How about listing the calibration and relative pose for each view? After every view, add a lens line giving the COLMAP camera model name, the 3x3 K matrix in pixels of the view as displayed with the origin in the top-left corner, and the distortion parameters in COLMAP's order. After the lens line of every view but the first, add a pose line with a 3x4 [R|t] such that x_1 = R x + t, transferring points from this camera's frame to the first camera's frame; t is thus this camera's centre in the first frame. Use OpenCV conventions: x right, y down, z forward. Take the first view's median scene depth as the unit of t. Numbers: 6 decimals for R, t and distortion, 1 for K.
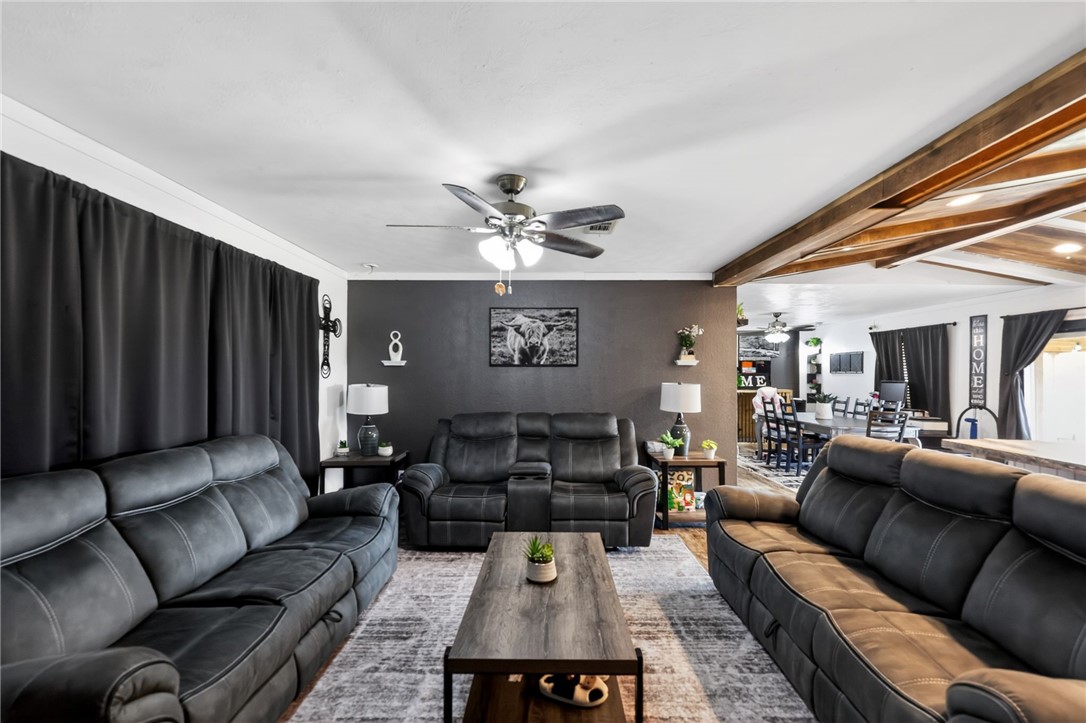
lens RADIAL K [[478.9, 0, 545.5], [0, 478.9, 372.0], [0, 0, 1]] dist [-0.000215, -0.000241]
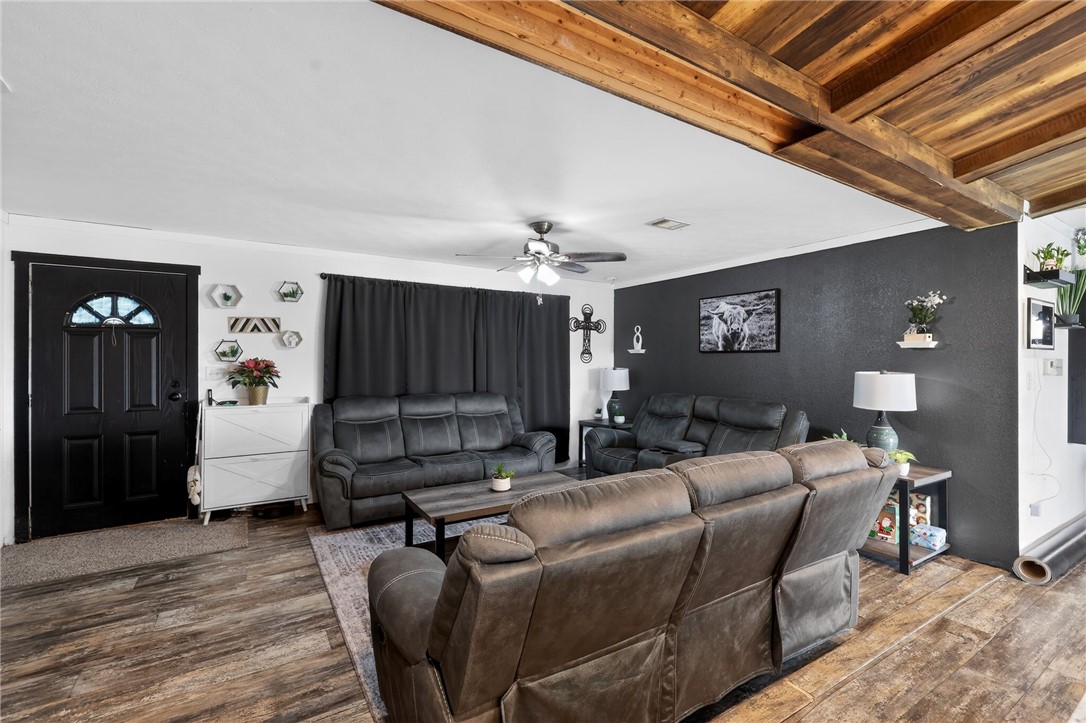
lens RADIAL K [[478.9, 0, 543.1], [0, 478.9, 359.5], [0, 0, 1]] dist [-0.000215, -0.000241]
pose [[0.528818, -0.001533, -0.848734, 0.614619], [0.000236, 0.999999, -0.001659, 0.004576], [0.848735, 0.000677, 0.528818, 0.128500]]
